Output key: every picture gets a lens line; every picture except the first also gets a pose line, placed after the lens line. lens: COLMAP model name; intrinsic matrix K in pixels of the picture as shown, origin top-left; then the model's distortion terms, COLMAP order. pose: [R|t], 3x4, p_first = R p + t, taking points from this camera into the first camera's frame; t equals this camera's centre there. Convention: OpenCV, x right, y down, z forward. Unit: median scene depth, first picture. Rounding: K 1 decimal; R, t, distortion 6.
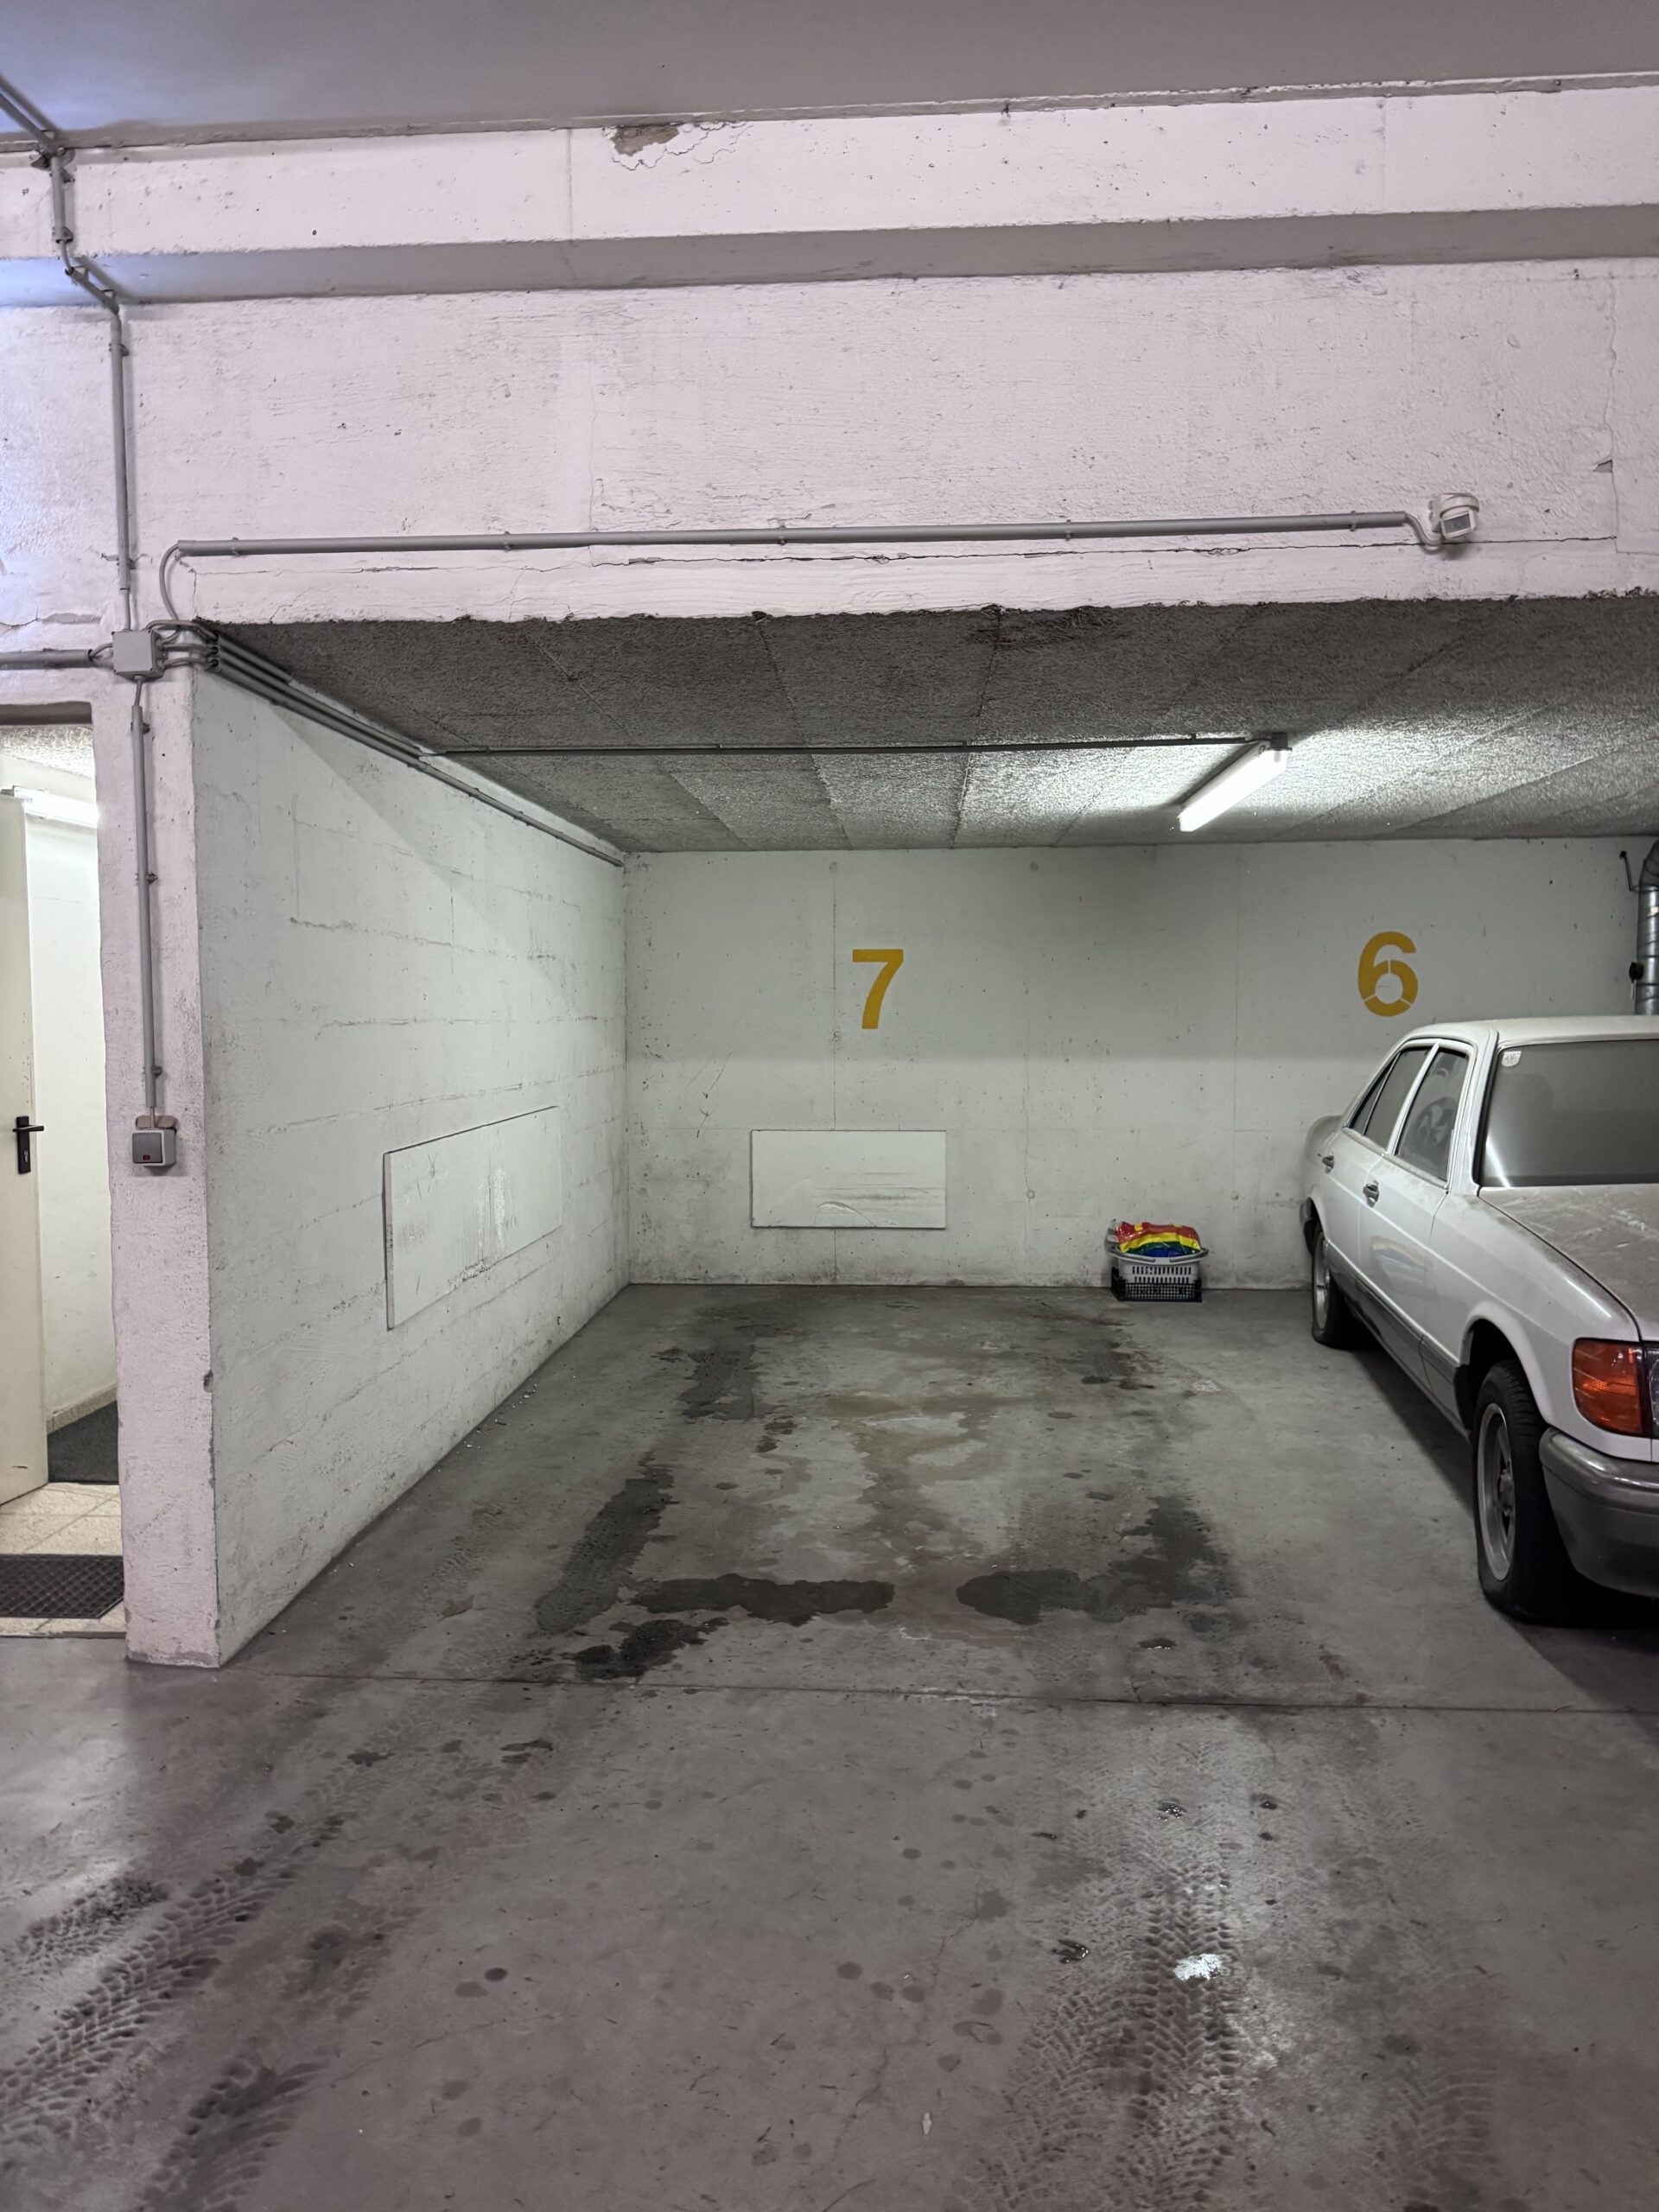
lens RADIAL K [[1547.4, 0, 828.2], [0, 1547.4, 1101.5], [0, 0, 1]] dist [0.045312, -0.029941]
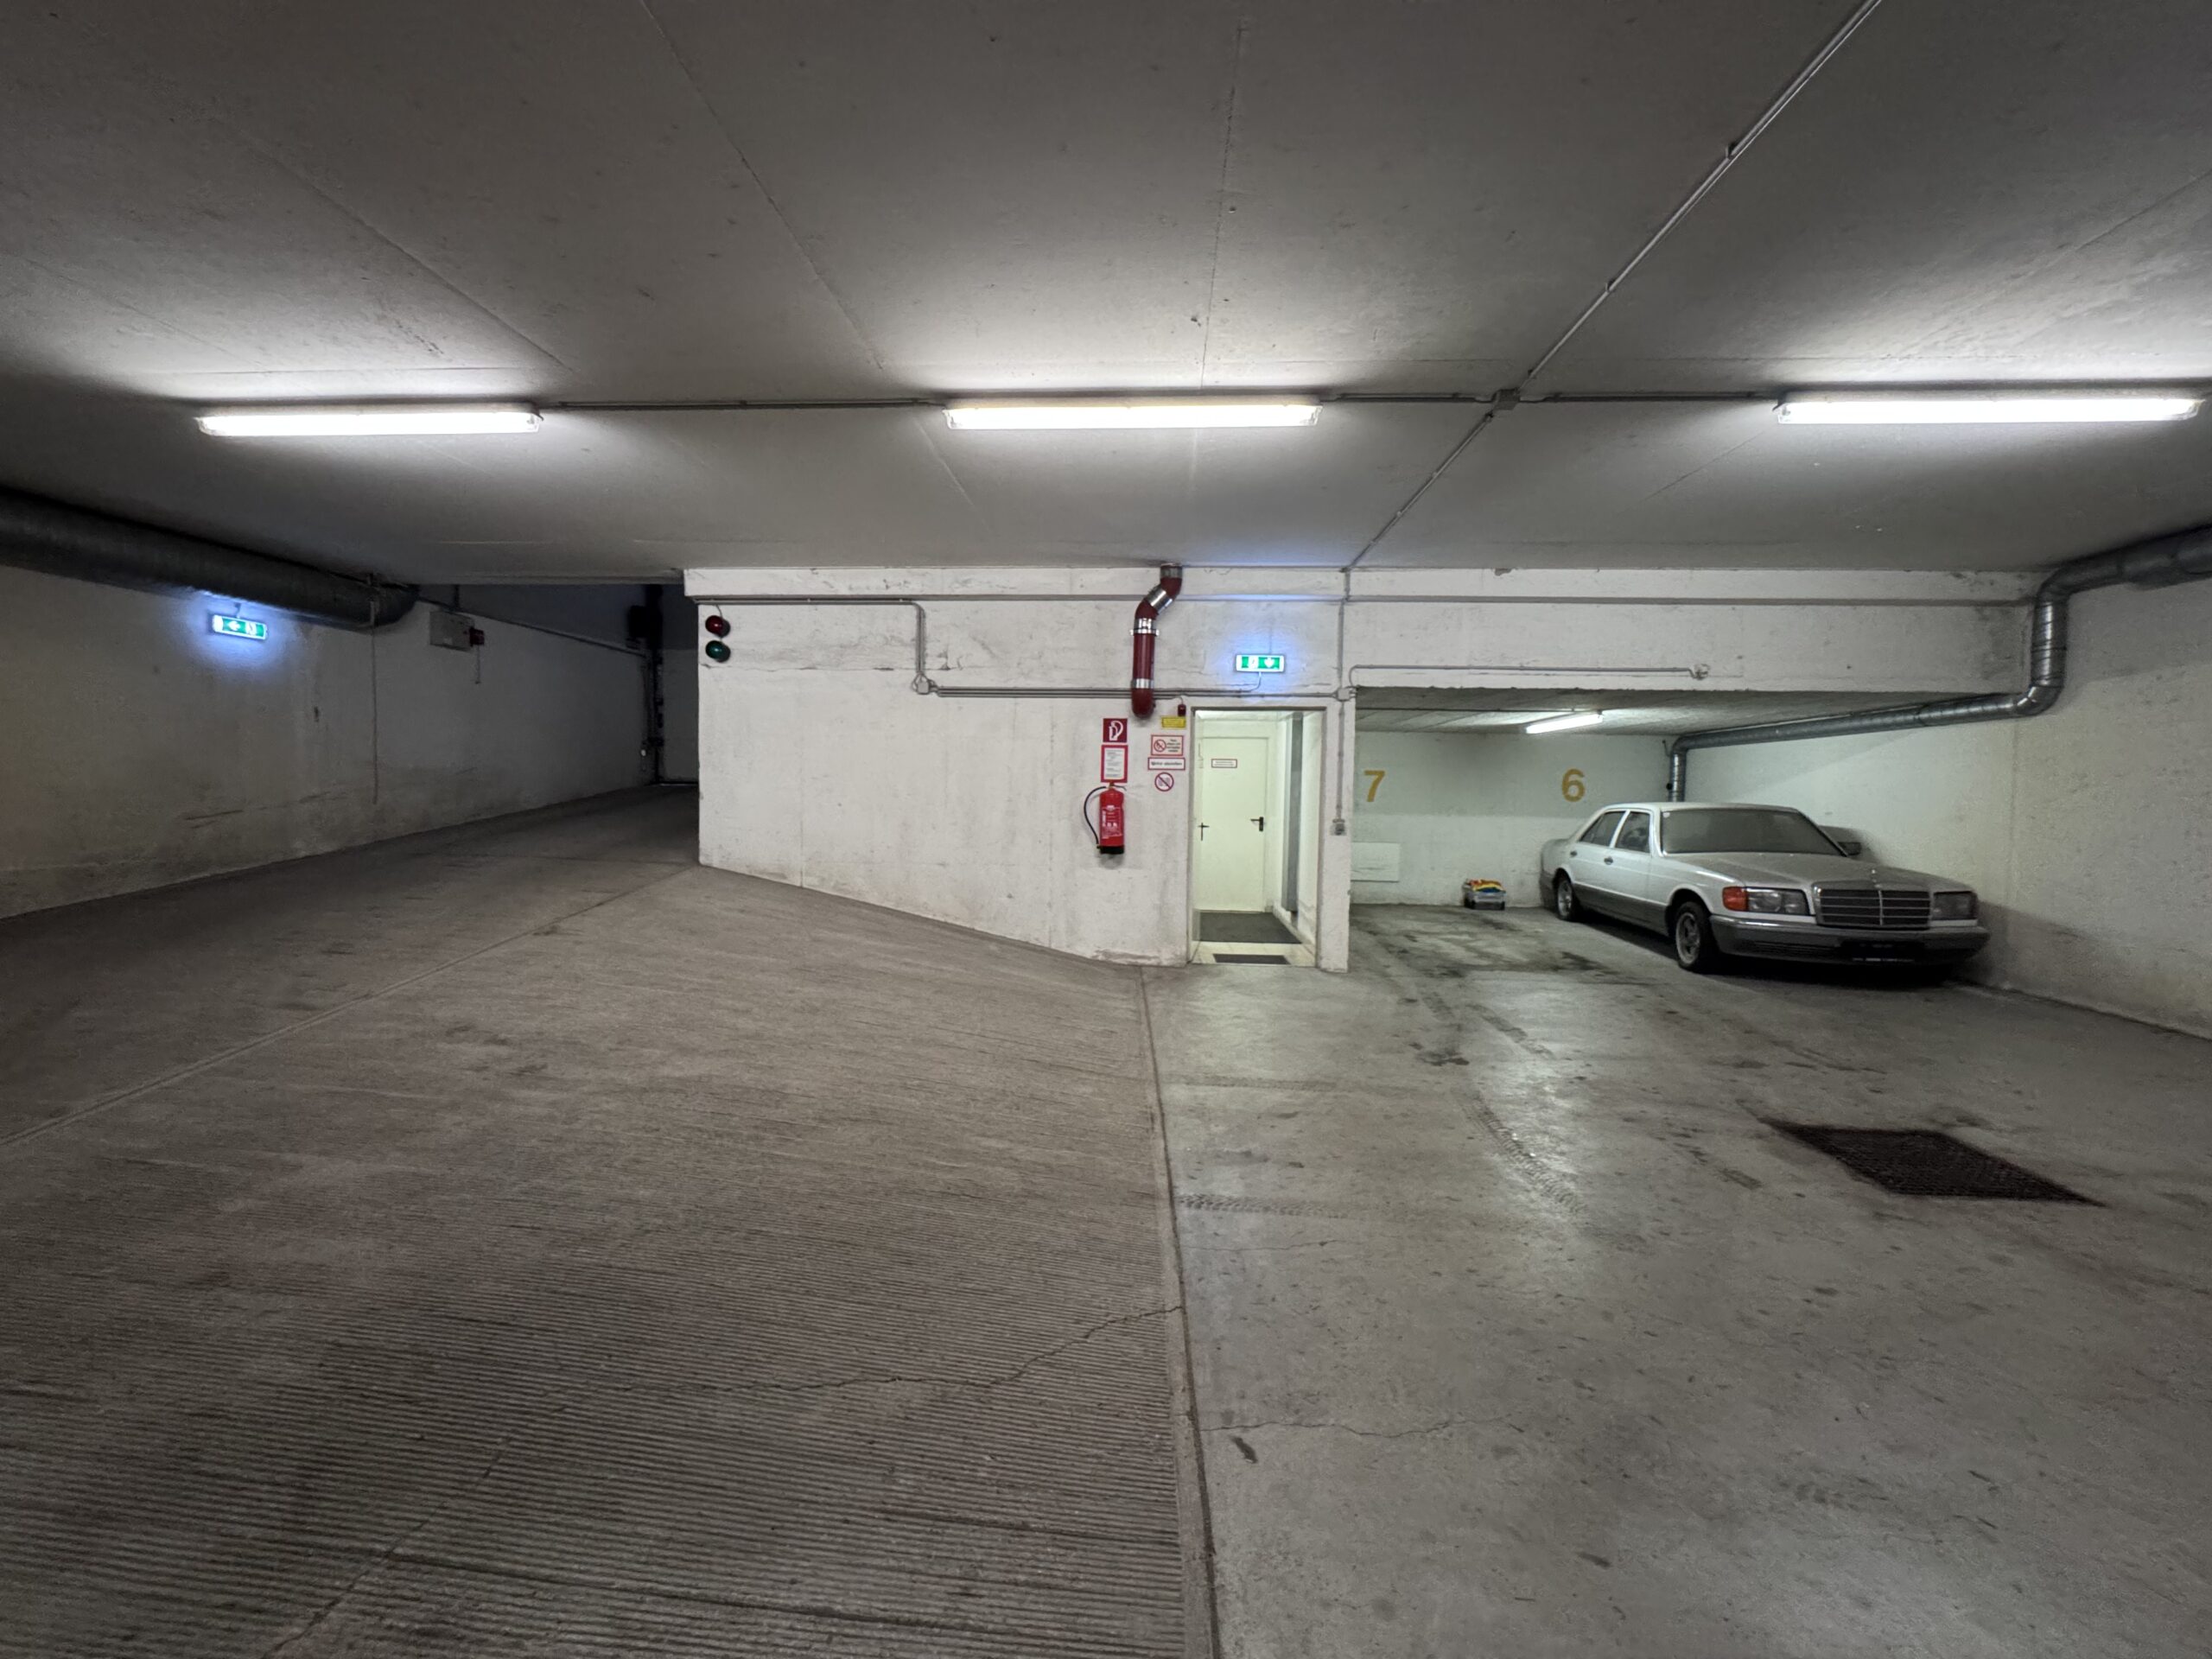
lens RADIAL K [[886.0, 0, 1109.5], [0, 886.0, 835.2], [0, 0, 1]] dist [-0.003553, 0.000772]
pose [[0.999718, 0.022380, 0.007916, -0.708323], [-0.022277, 0.999669, -0.012902, 0.062332], [-0.008202, 0.012722, 0.999885, -0.771443]]
